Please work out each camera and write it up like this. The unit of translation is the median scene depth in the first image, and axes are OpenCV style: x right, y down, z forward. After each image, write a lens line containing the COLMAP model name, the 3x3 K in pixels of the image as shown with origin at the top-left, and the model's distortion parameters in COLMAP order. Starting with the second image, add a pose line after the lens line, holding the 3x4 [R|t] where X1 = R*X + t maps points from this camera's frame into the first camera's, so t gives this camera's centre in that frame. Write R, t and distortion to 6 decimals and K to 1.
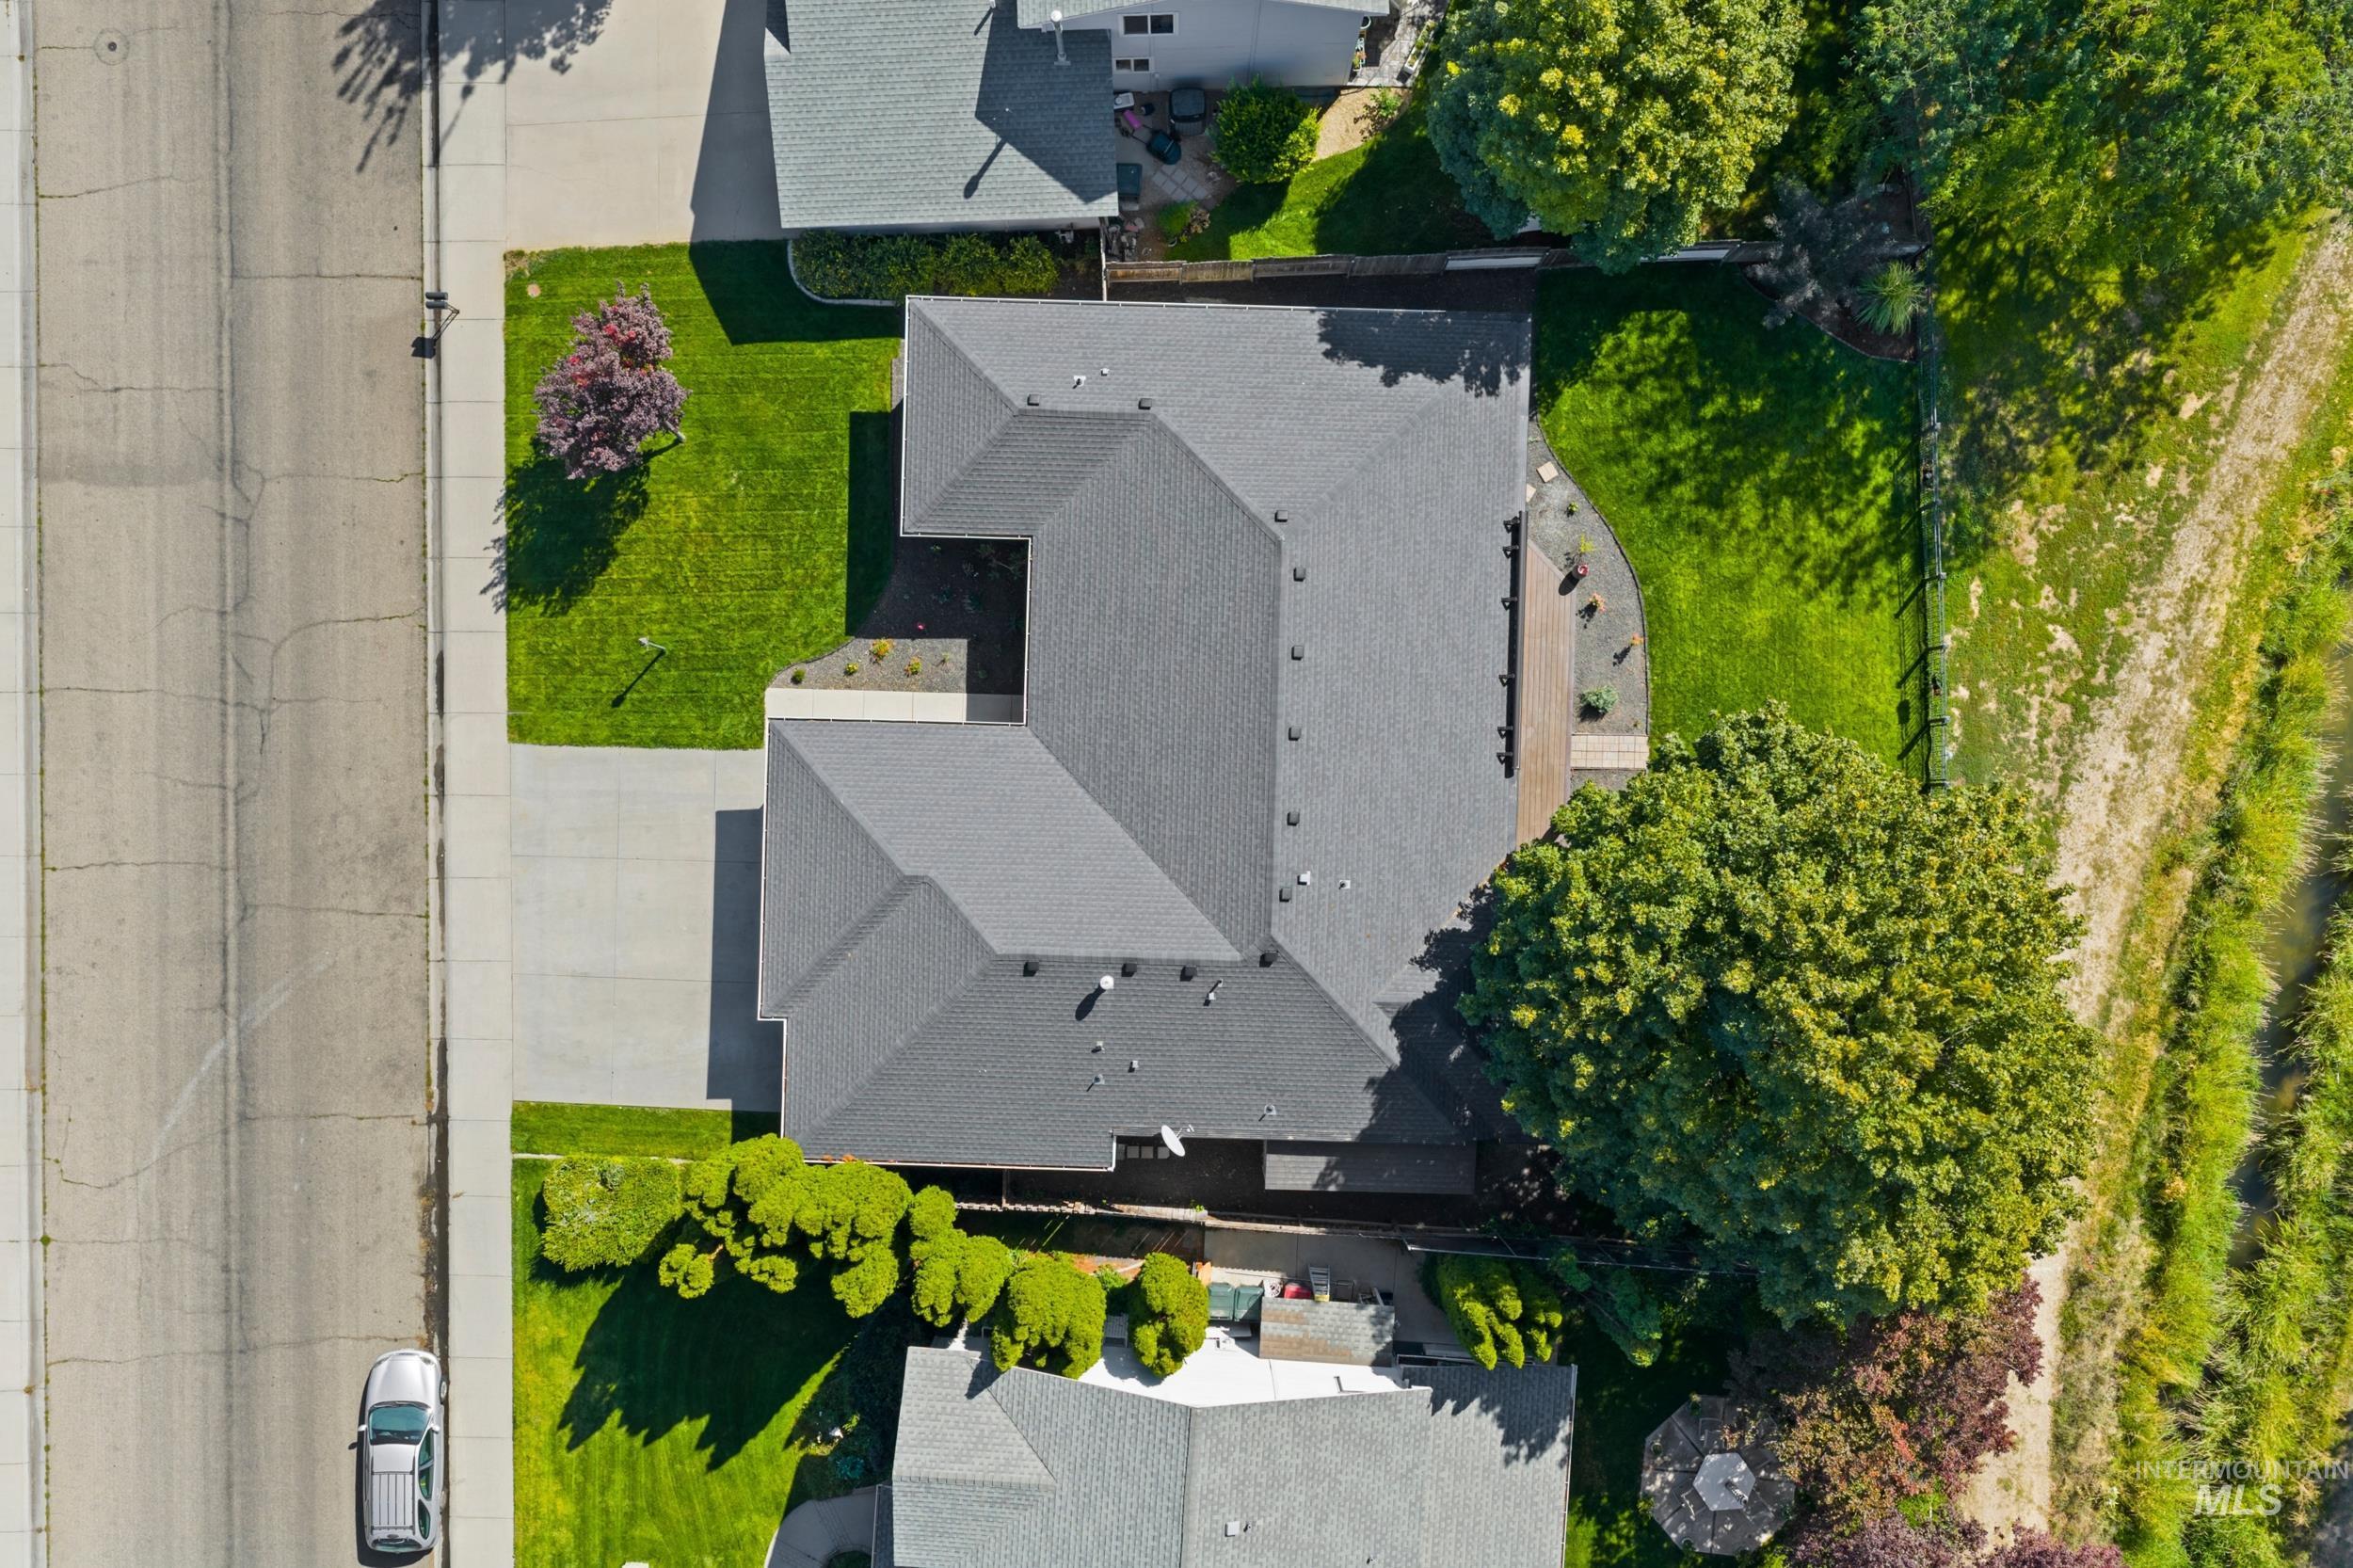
lens RADIAL K [[1900.9, 0, 1166.1], [0, 1900.9, 765.2], [0, 0, 1]] dist [0.007686, -0.013223]
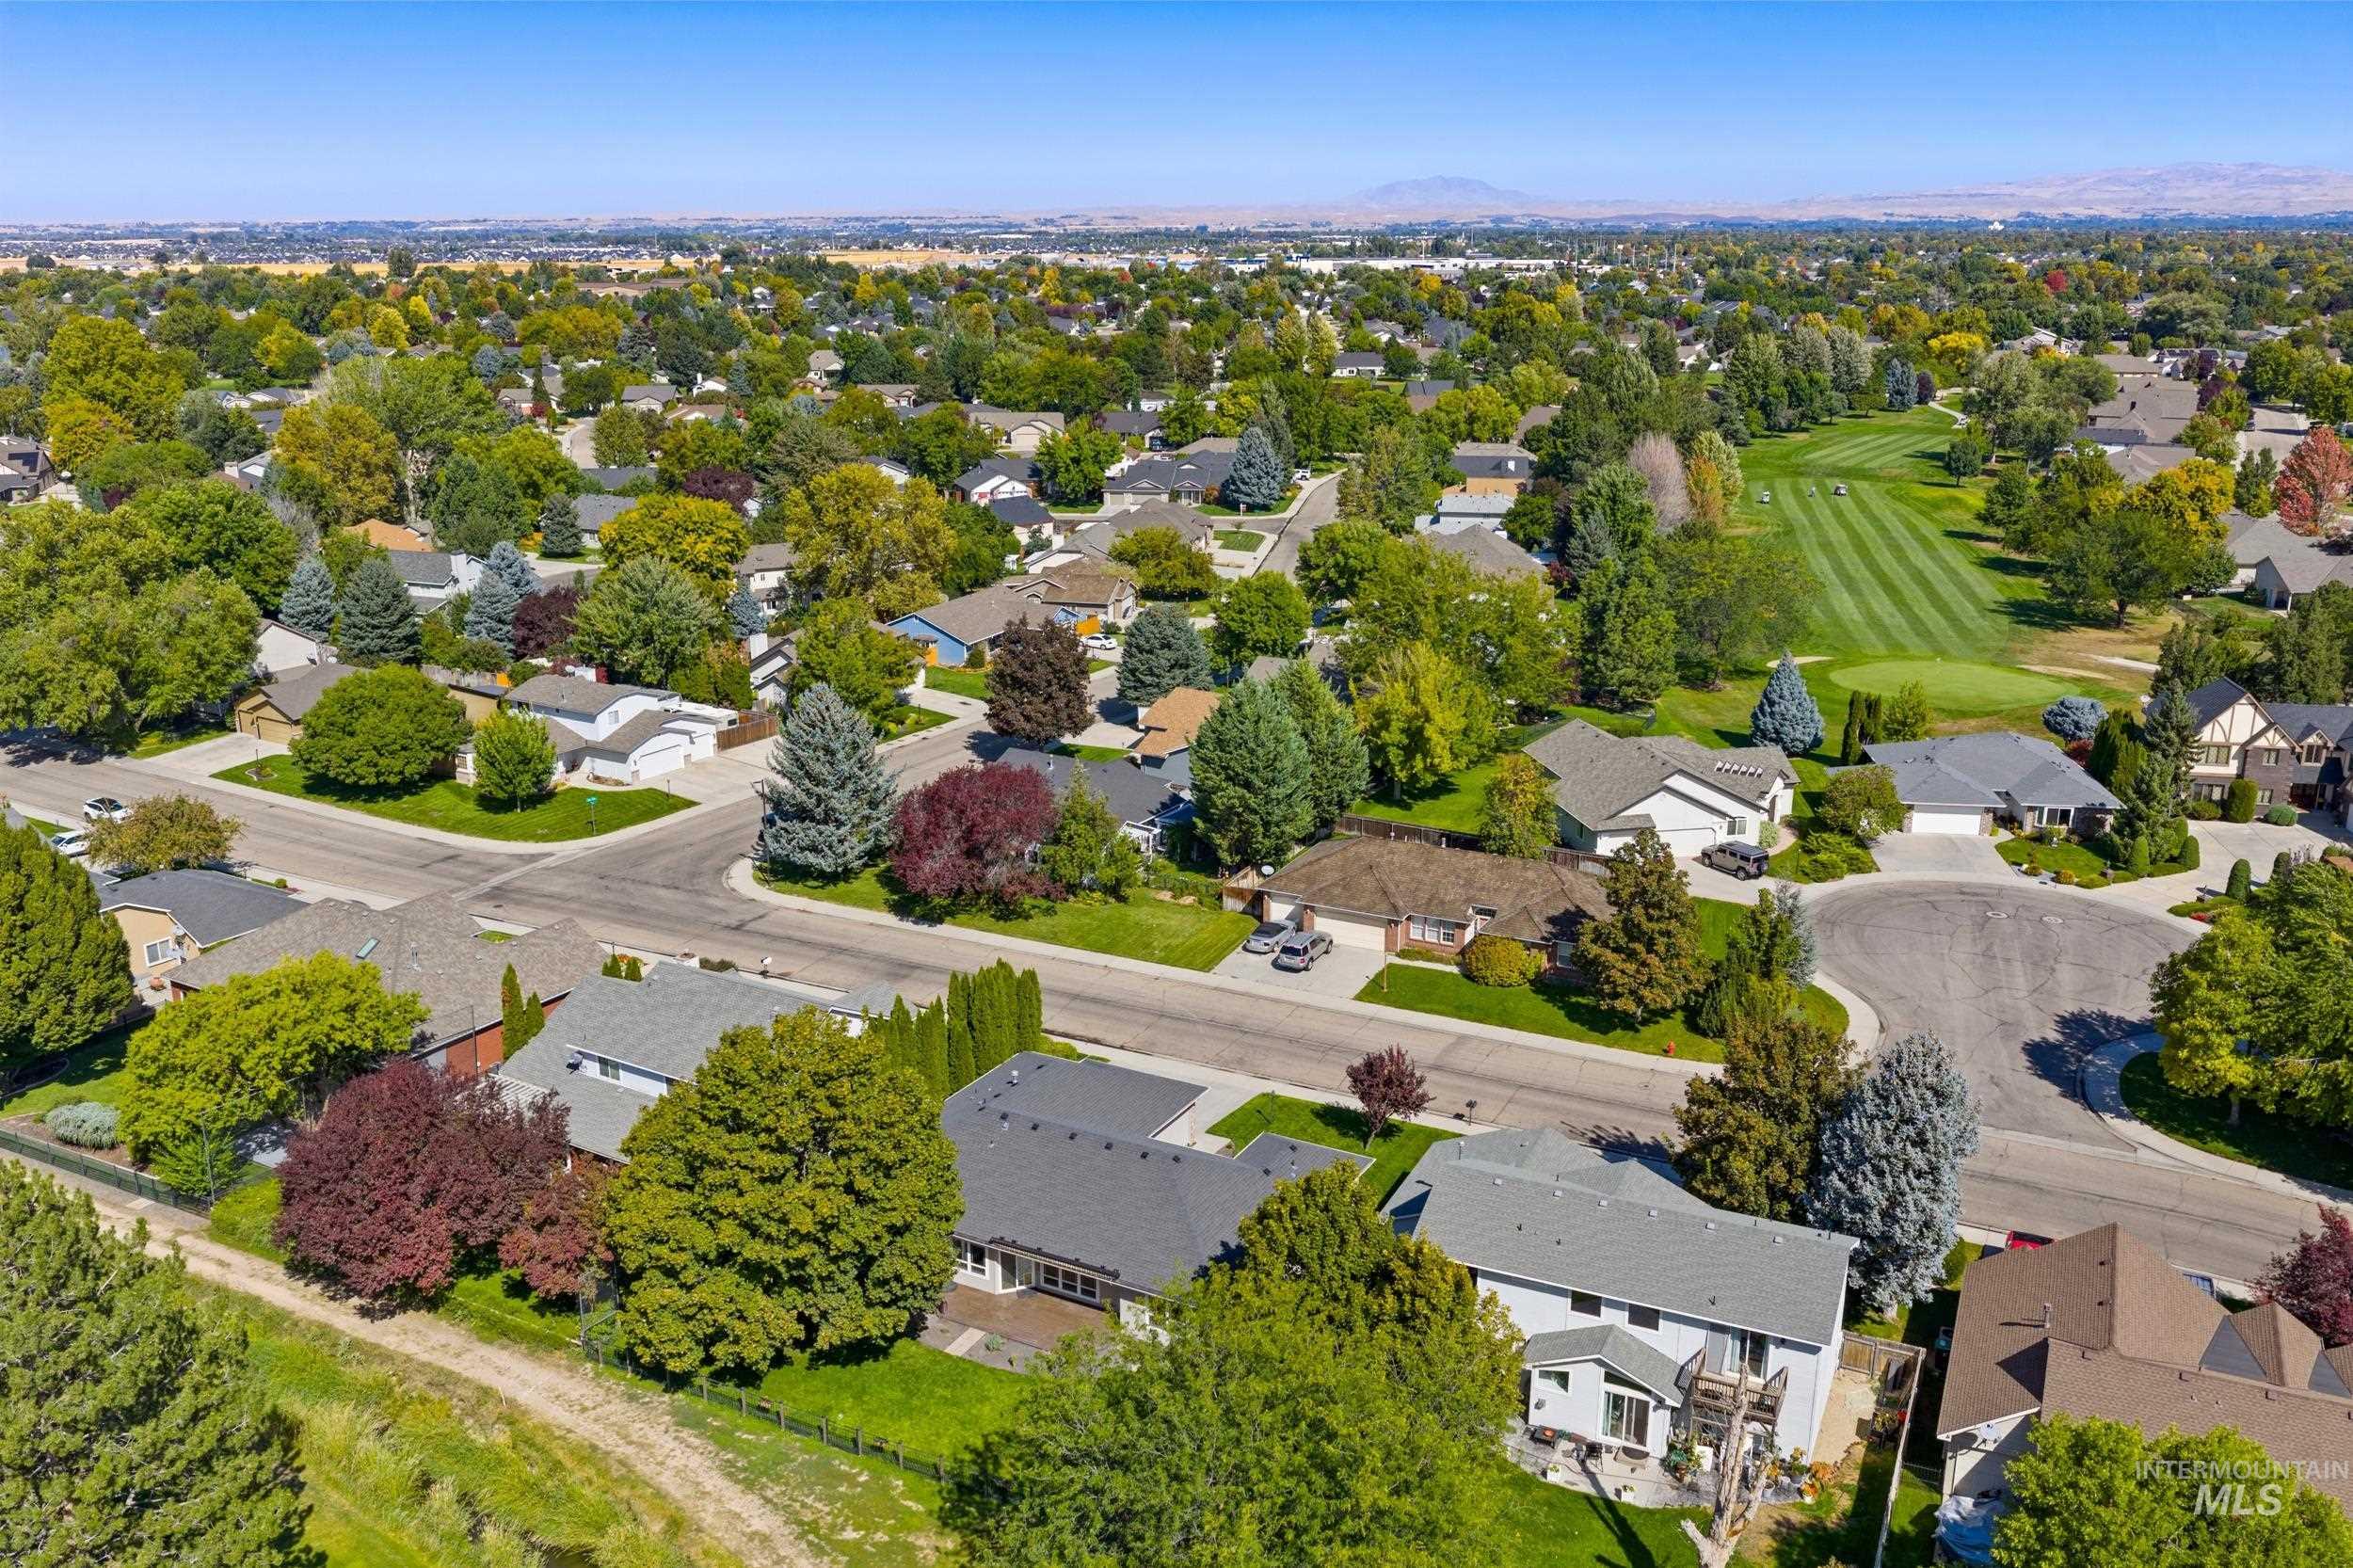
lens RADIAL K [[1812.5, 0, 1176.5], [0, 1812.5, 784.0], [0, 0, 1]] dist [0.027742, -0.055369]
pose [[-0.448491, 0.254170, -0.856886, 1.303282], [-0.893750, -0.118801, 0.432547, -0.749055], [0.008141, 0.959835, 0.280446, 0.122328]]
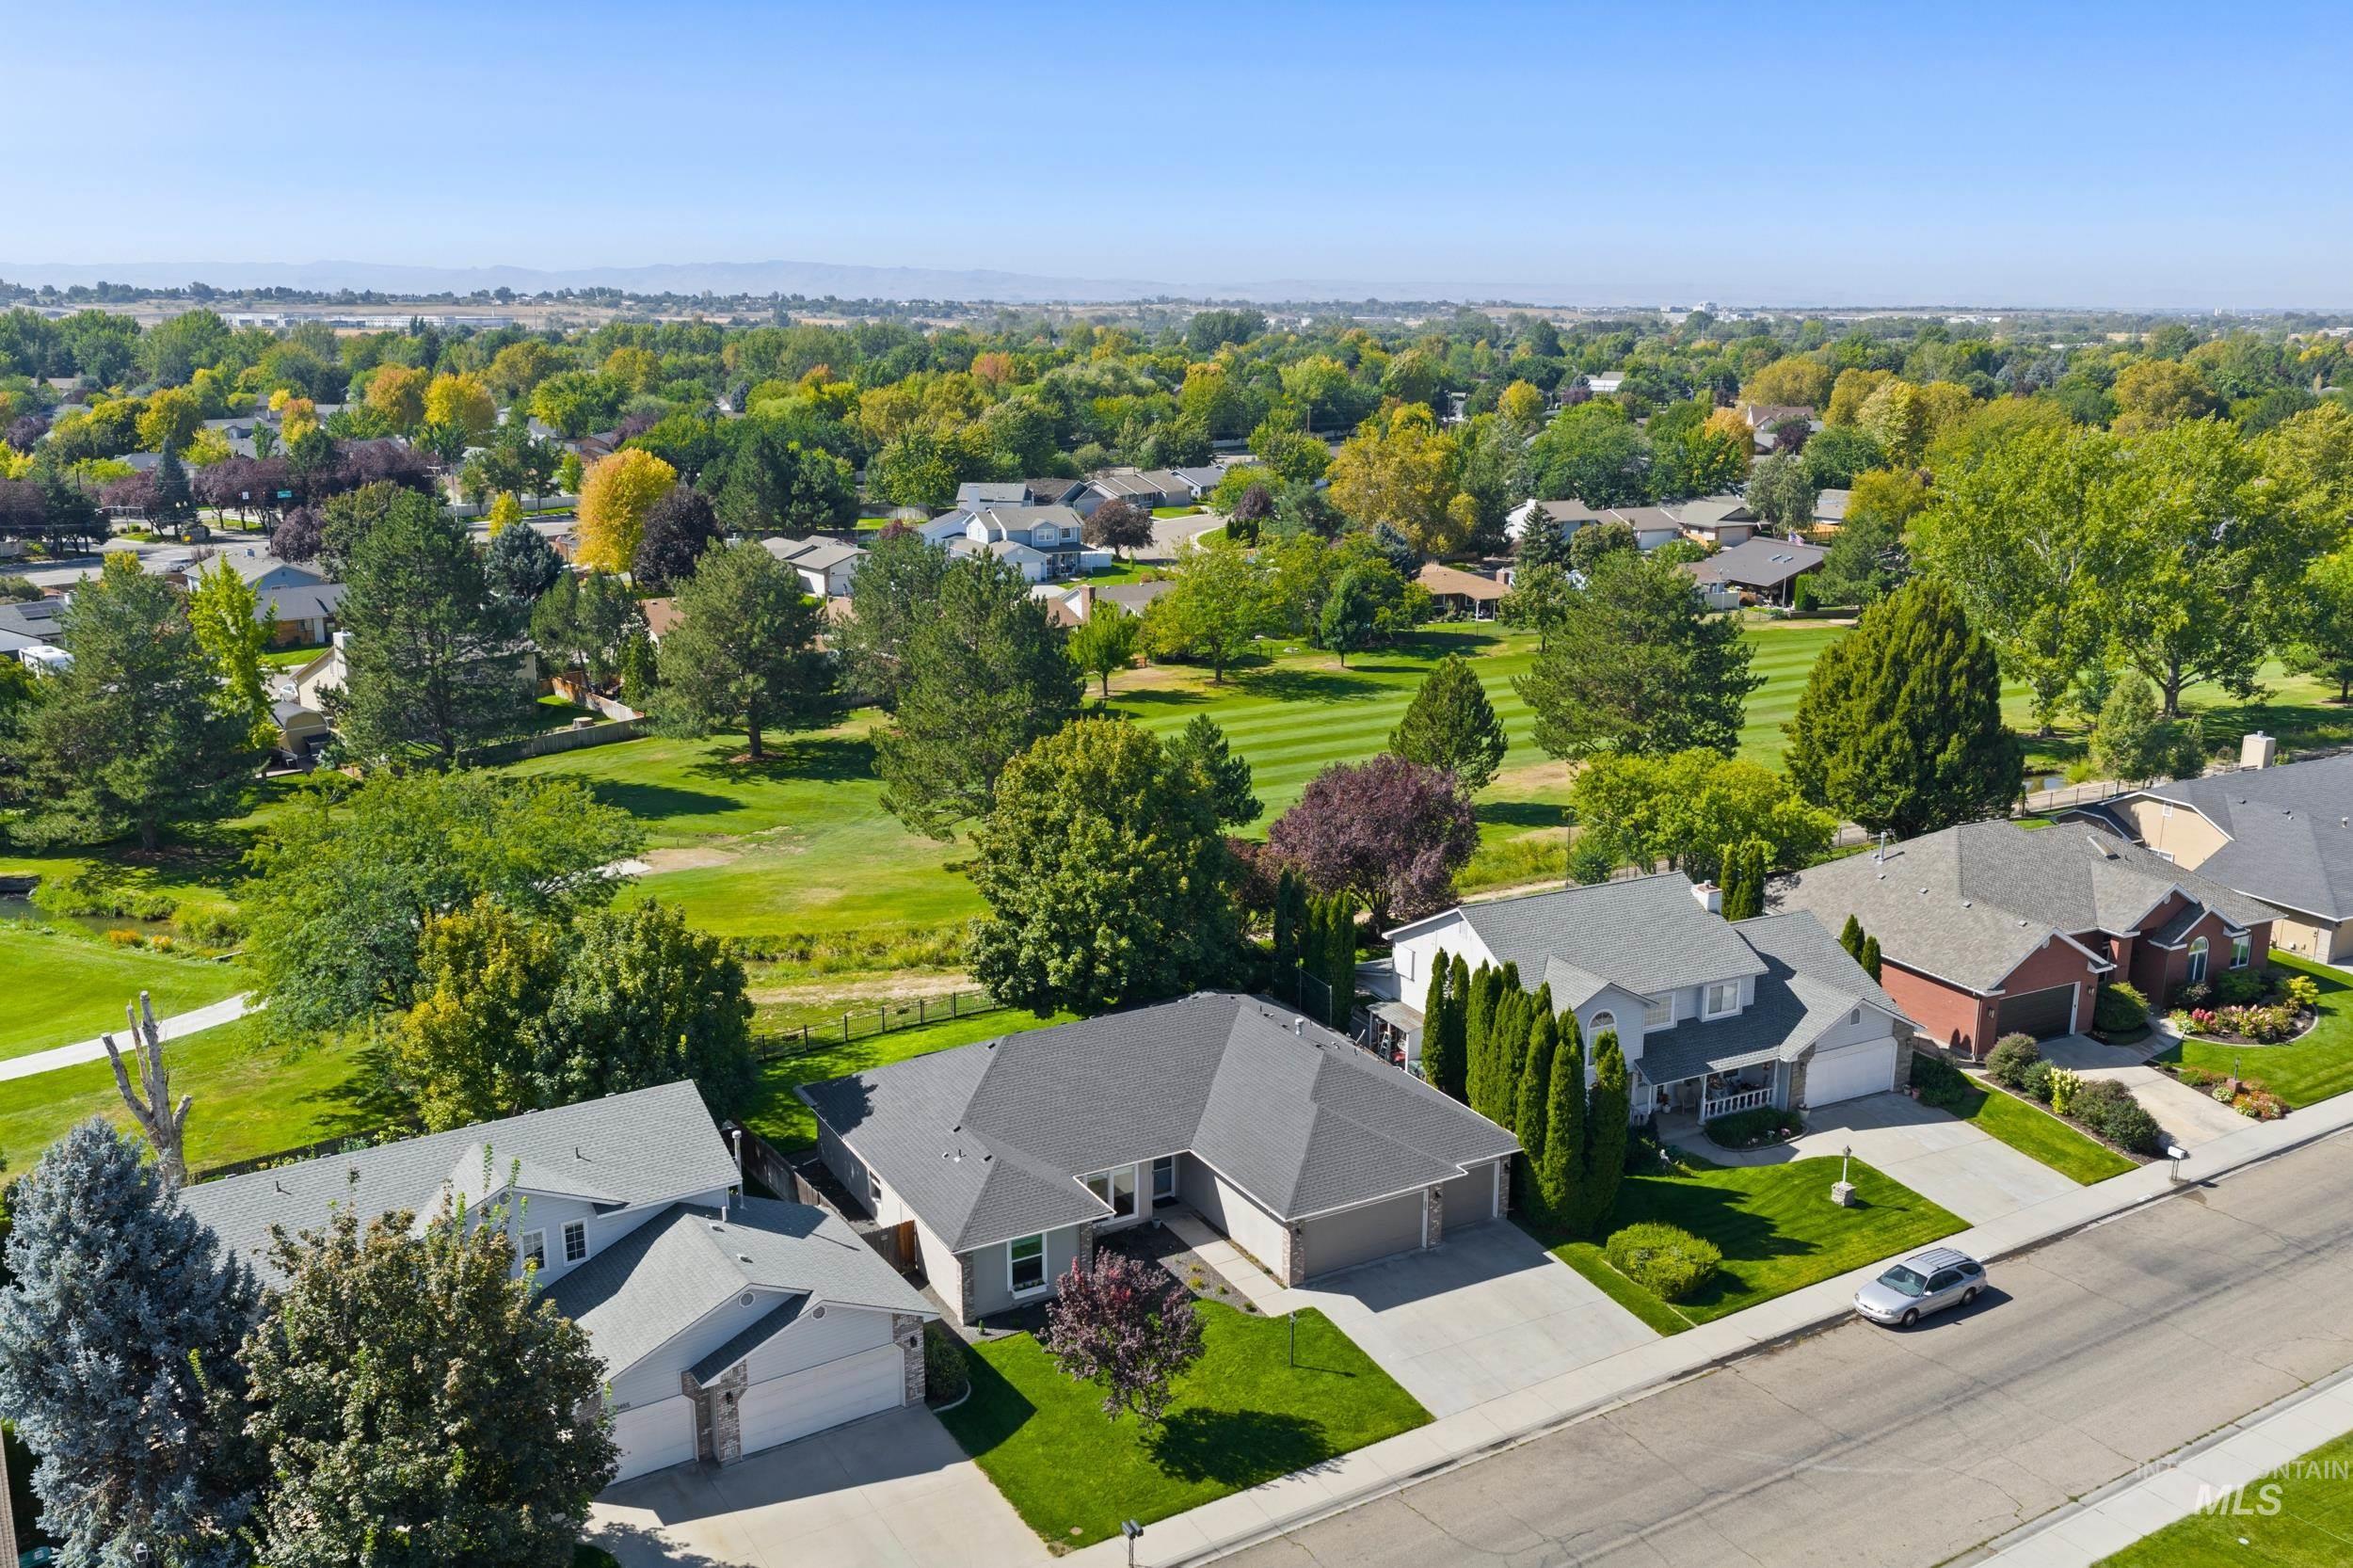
lens RADIAL K [[1900.9, 0, 1166.1], [0, 1900.9, 765.2], [0, 0, 1]] dist [0.007686, -0.013223]
pose [[-0.508153, -0.216087, 0.833719, -1.137180], [0.861206, -0.115975, 0.494847, -0.674869], [-0.010239, 0.969462, 0.245029, 0.343441]]
